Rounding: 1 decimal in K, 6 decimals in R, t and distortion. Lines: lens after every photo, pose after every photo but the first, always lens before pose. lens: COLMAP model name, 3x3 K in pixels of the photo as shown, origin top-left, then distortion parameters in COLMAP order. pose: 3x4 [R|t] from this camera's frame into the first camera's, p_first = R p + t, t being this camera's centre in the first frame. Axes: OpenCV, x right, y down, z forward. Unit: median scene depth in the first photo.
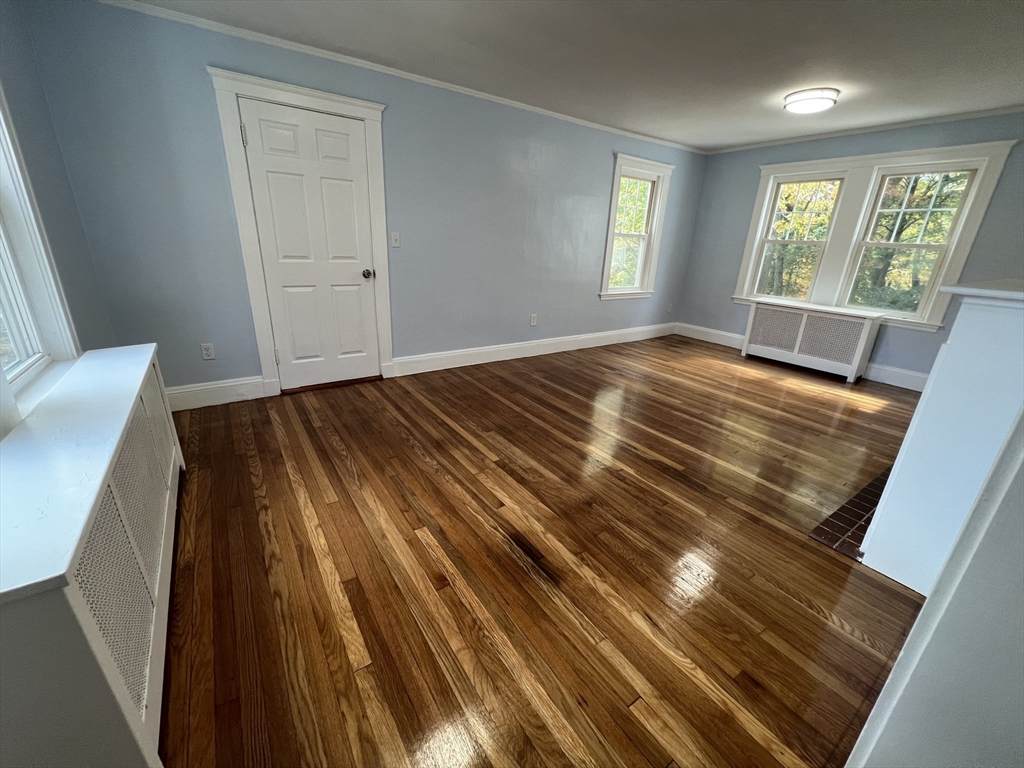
lens RADIAL K [[412.5, 0, 510.4], [0, 412.5, 382.9], [0, 0, 1]] dist [-0.001384, 0.000181]
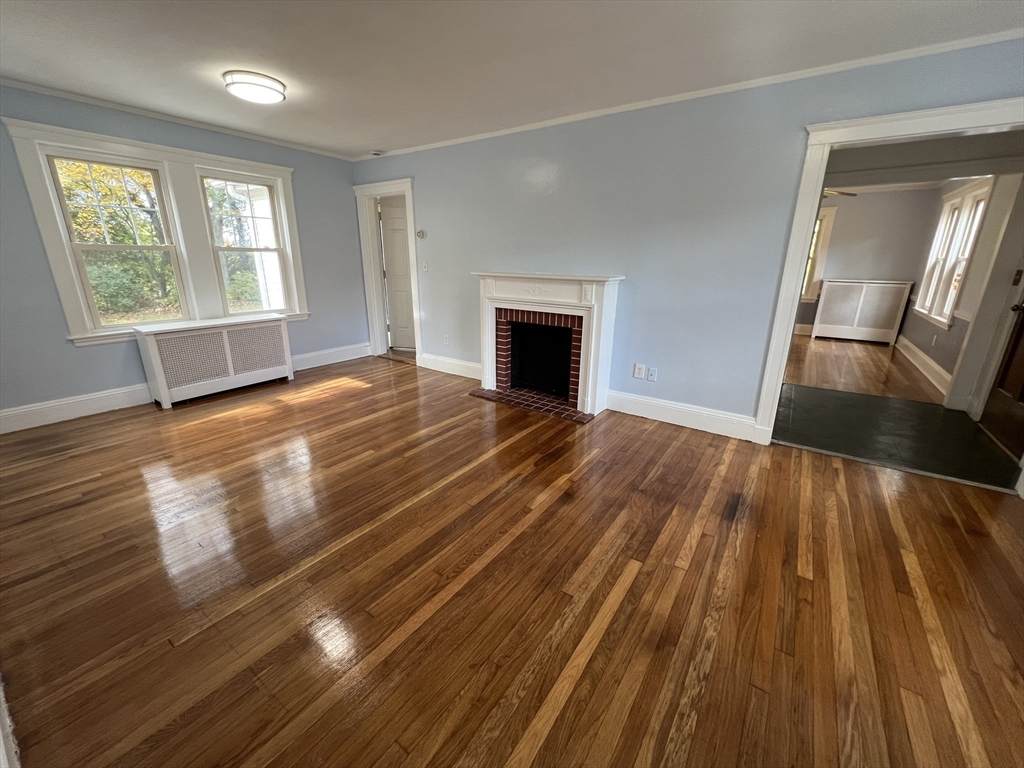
lens RADIAL K [[412.5, 0, 510.4], [0, 412.5, 382.9], [0, 0, 1]] dist [-0.001384, 0.000181]
pose [[-0.348013, -0.320298, 0.881077, -0.486376], [0.287222, 0.858203, 0.425431, -0.455806], [-0.892407, 0.401120, -0.206669, 1.165784]]
